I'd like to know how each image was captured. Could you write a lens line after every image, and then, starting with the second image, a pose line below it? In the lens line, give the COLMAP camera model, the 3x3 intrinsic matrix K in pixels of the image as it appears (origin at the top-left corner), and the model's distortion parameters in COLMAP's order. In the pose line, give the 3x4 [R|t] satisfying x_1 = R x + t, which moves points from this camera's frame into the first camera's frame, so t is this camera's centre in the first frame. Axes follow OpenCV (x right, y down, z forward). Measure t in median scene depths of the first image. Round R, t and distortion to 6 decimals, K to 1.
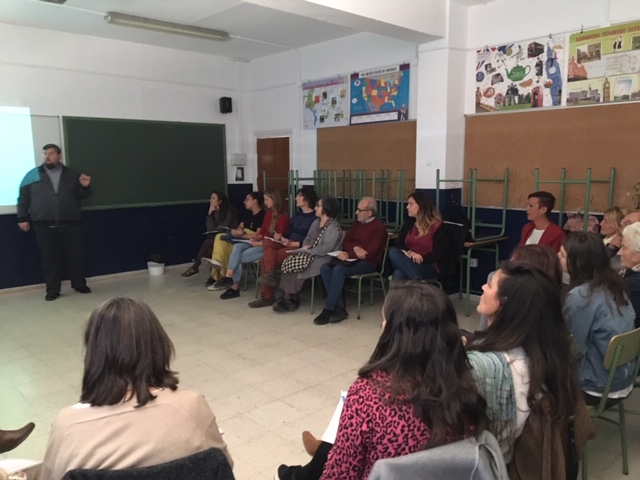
lens RADIAL K [[541.4, 0, 320.0], [0, 541.4, 240.0], [0, 0, 1]] dist [0.093547, -0.152187]
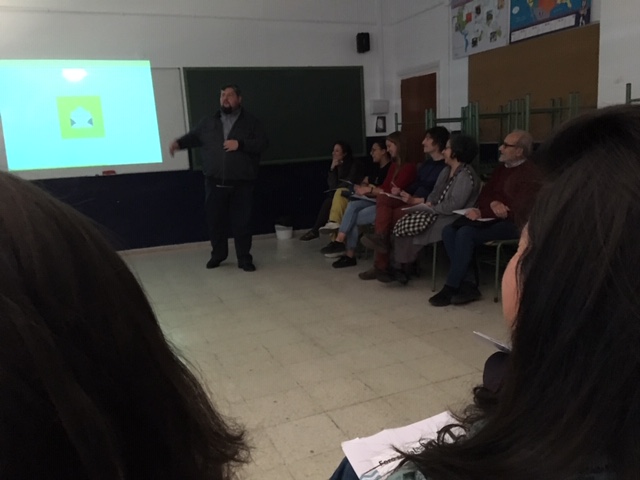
lens RADIAL K [[541.4, 0, 320.0], [0, 541.4, 240.0], [0, 0, 1]] dist [0.093547, -0.152187]
pose [[0.936230, 0.016796, -0.350985, 0.088118], [0.001474, 0.998660, 0.051723, 0.021565], [0.351383, -0.048942, 0.934952, 0.201850]]
